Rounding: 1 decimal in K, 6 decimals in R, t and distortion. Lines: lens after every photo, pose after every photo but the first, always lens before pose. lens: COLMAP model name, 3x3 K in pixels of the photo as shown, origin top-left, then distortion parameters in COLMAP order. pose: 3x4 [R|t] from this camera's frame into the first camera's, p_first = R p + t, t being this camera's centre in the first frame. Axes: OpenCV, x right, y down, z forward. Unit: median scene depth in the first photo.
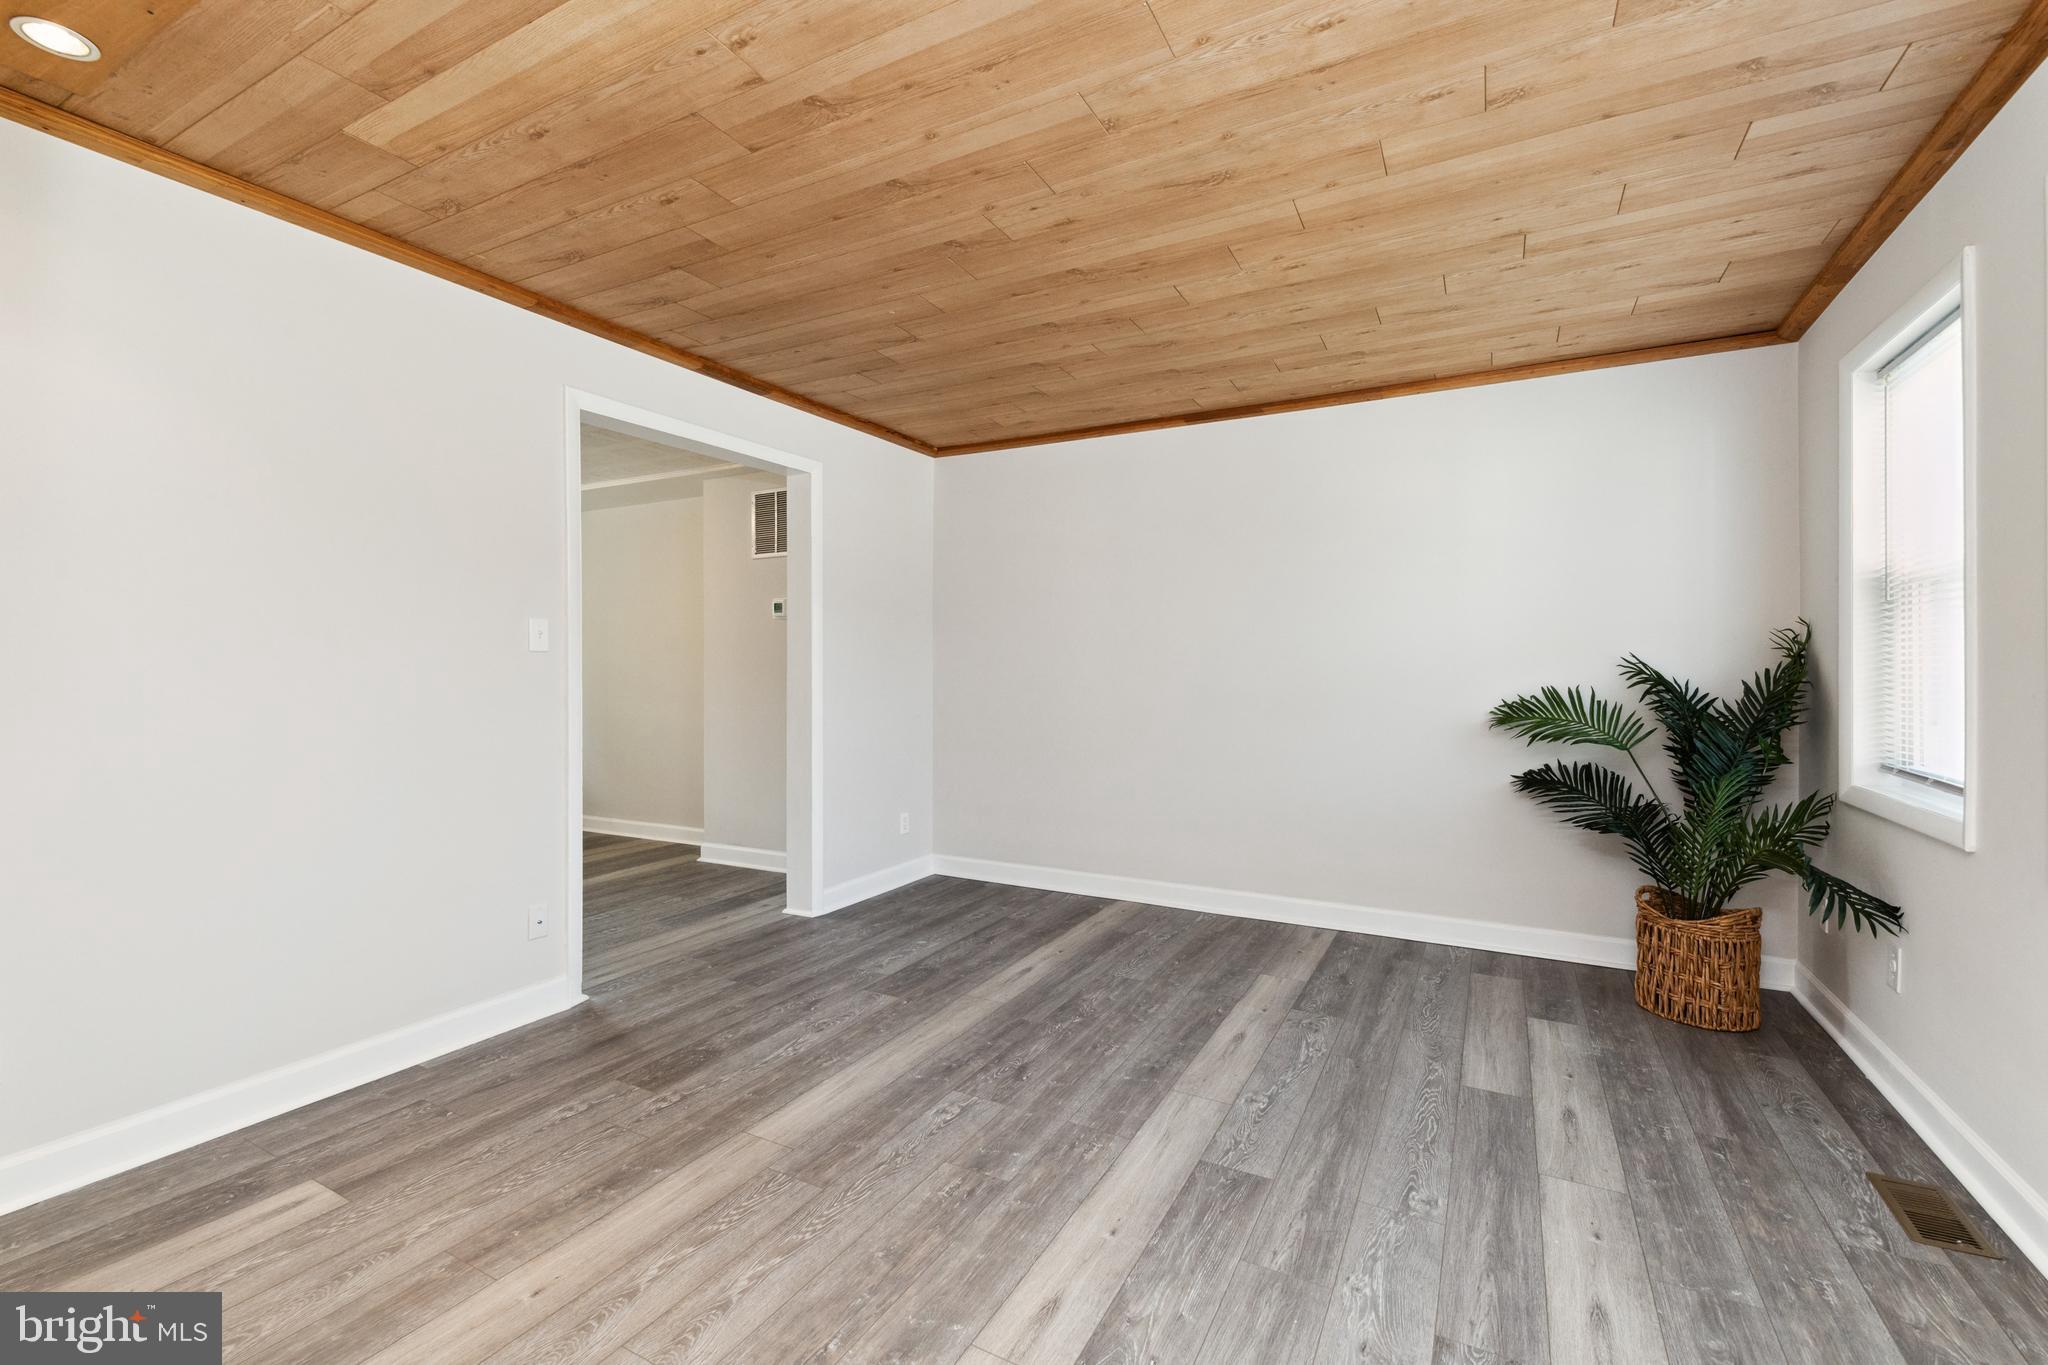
lens RADIAL K [[884.9, 0, 1025.2], [0, 884.9, 668.4], [0, 0, 1]] dist [0.009141, -0.004342]
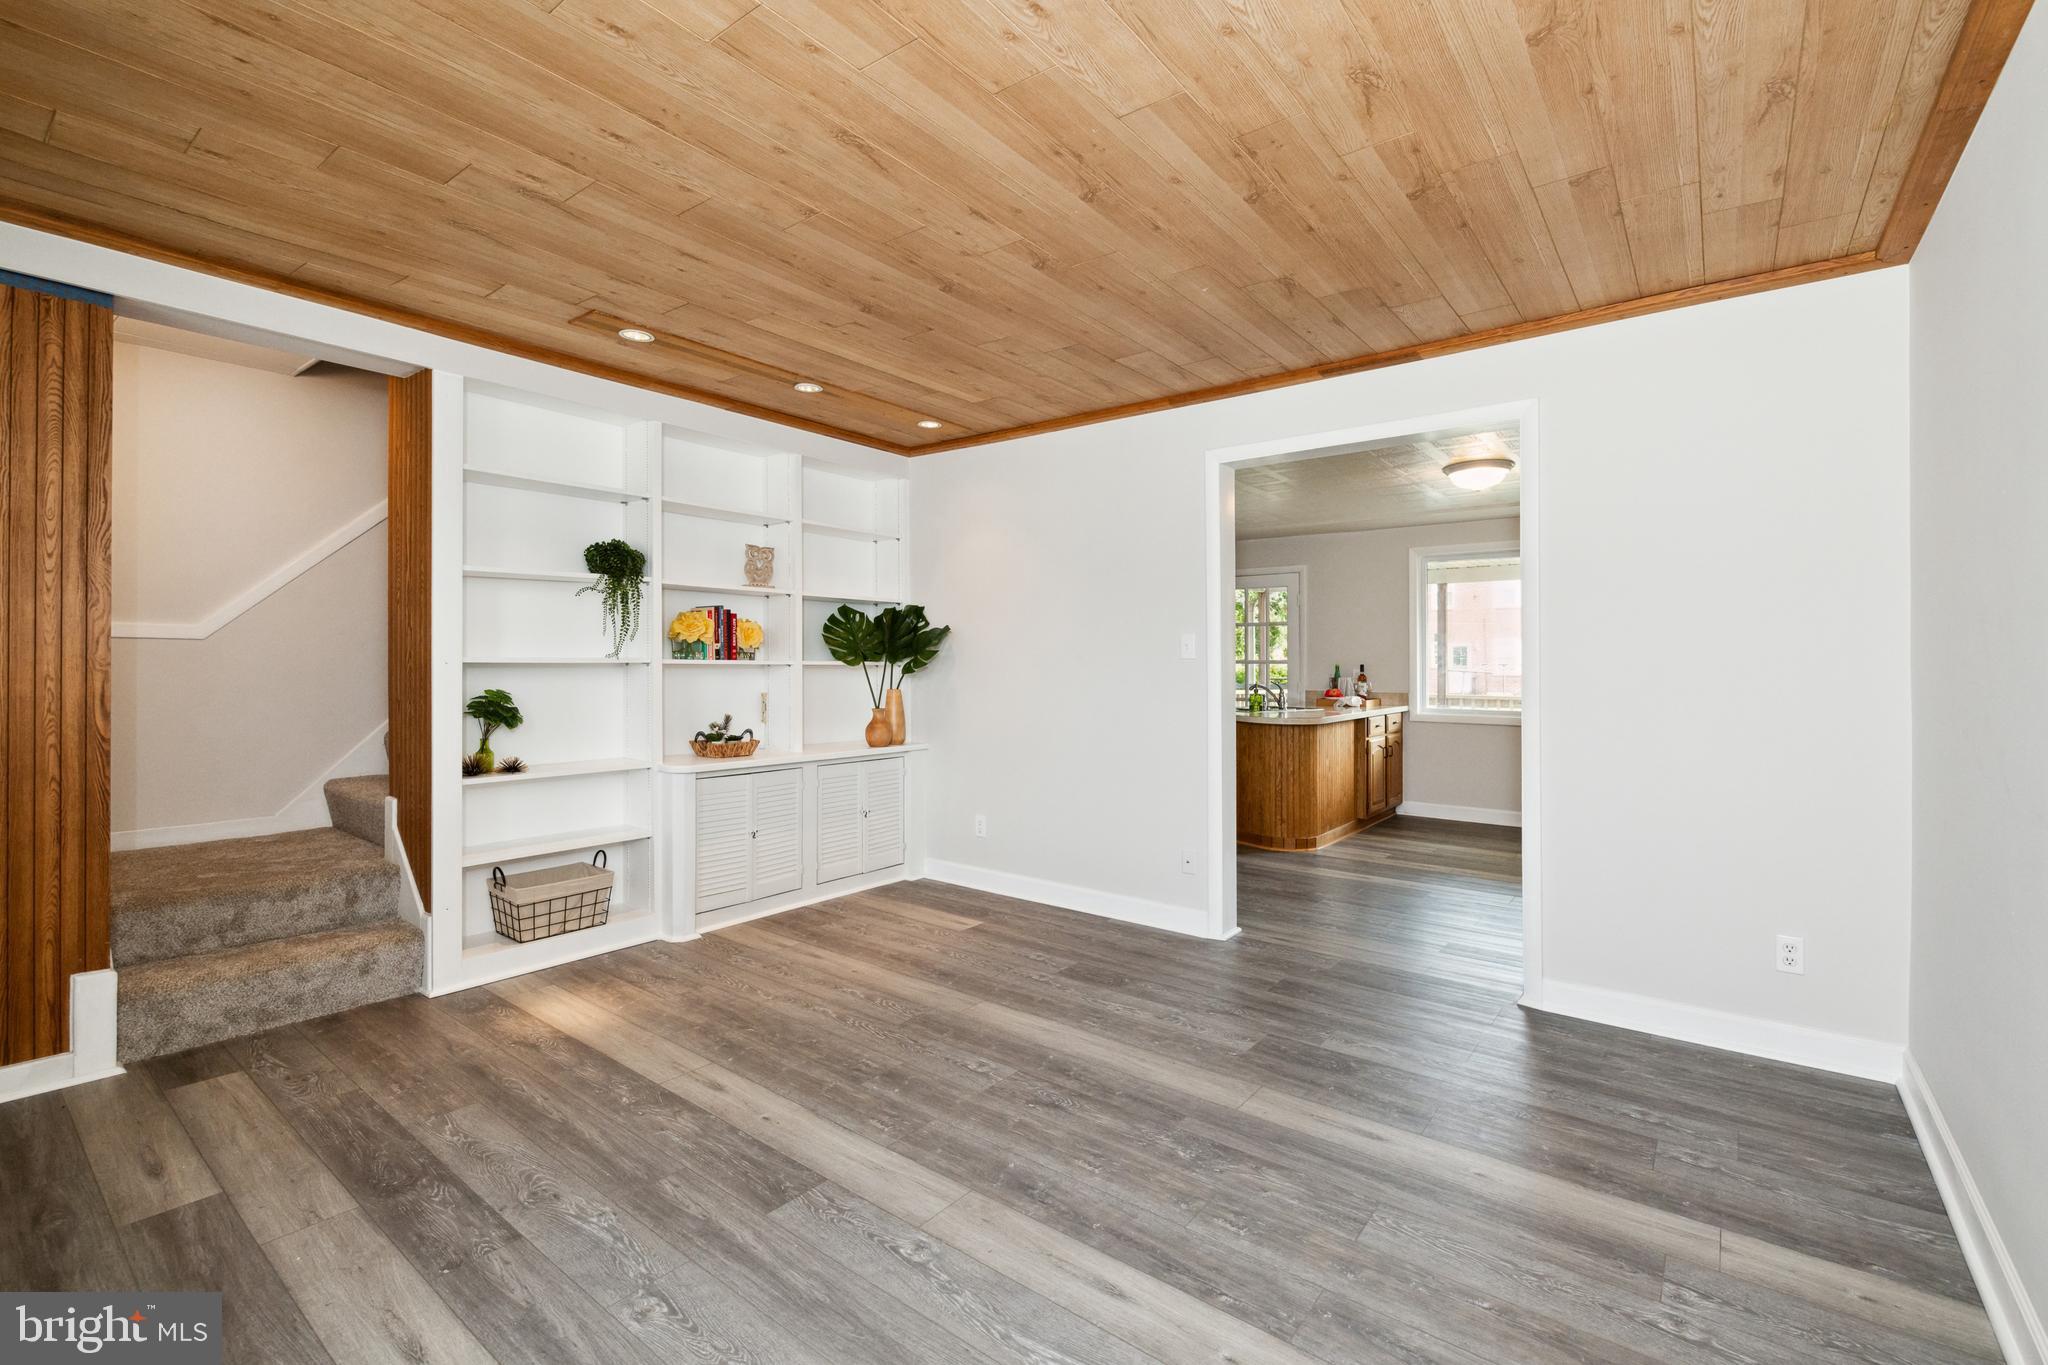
lens RADIAL K [[884.9, 0, 1027.2], [0, 884.9, 671.3], [0, 0, 1]] dist [0.009141, -0.004342]
pose [[-0.169475, 0.011641, -0.985466, 0.918093], [-0.004602, 0.999910, 0.012603, -0.018444], [0.985524, 0.006671, -0.169406, 1.129365]]
